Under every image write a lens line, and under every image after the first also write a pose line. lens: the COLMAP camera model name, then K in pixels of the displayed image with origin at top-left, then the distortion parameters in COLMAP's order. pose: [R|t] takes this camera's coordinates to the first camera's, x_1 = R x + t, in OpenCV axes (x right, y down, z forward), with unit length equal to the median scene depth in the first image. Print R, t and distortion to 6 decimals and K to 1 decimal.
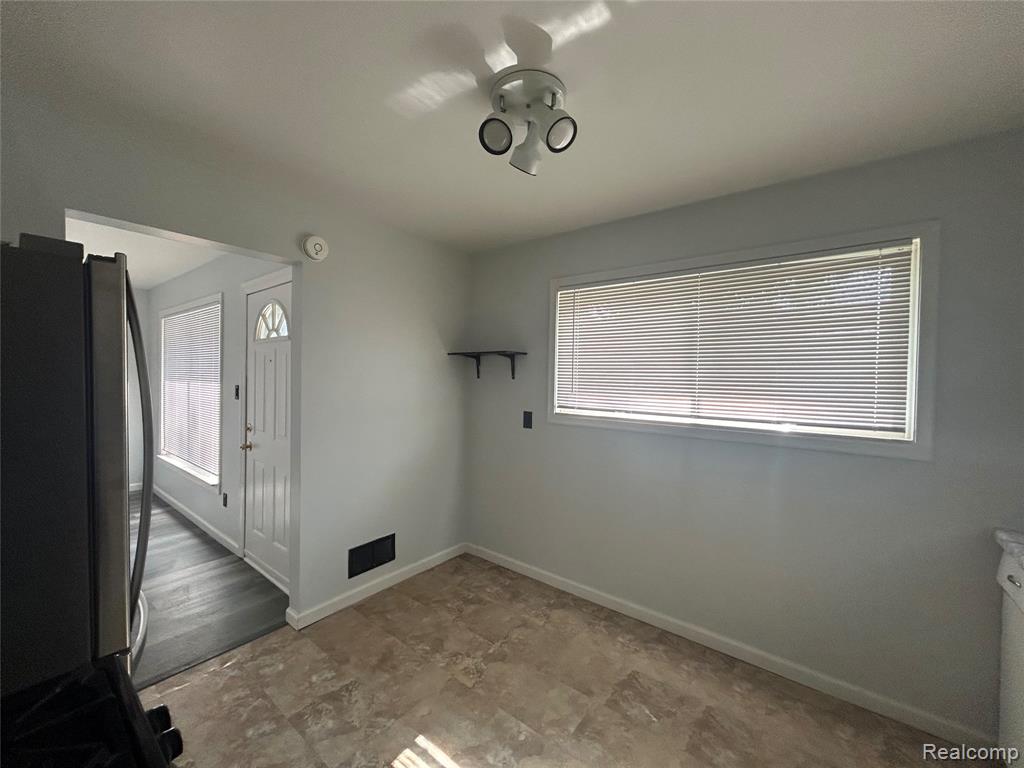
lens RADIAL K [[405.7, 0, 512.0], [0, 405.7, 384.0], [0, 0, 1]] dist [0.000127, 0.000025]
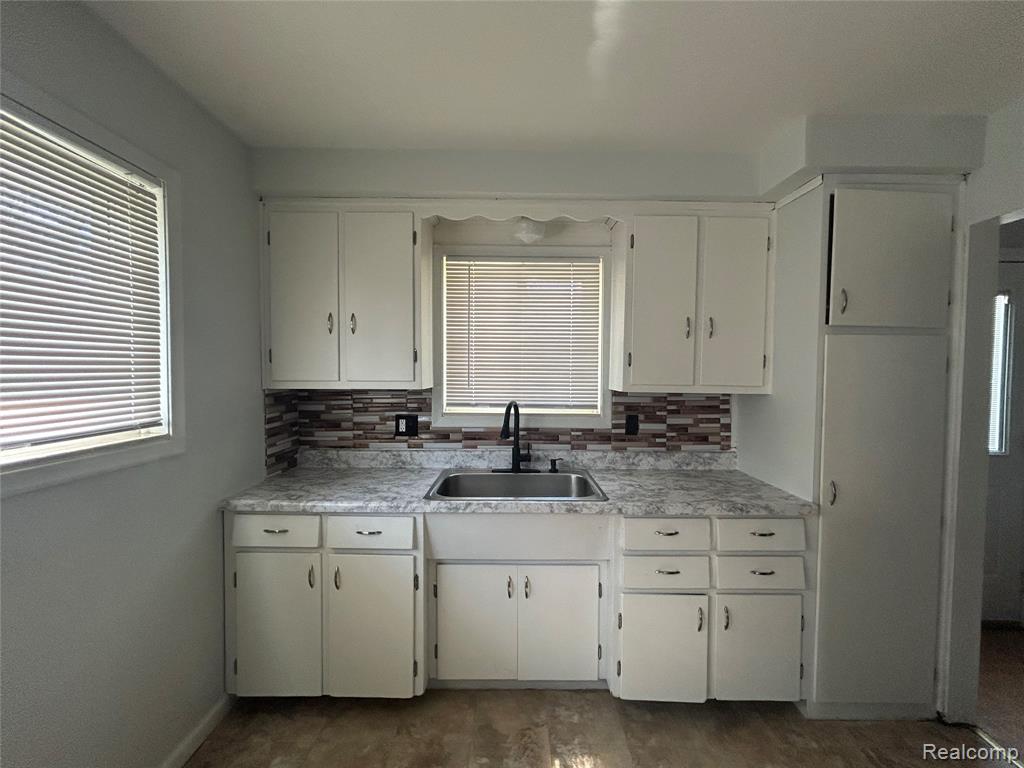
lens RADIAL K [[411.6, 0, 513.2], [0, 411.6, 382.5], [0, 0, 1]] dist [-0.000532, -0.000115]
pose [[-0.612329, -0.042456, 0.789463, -0.085967], [-0.004788, 0.998738, 0.049997, -0.008132], [-0.790589, 0.026834, -0.611759, 0.922843]]
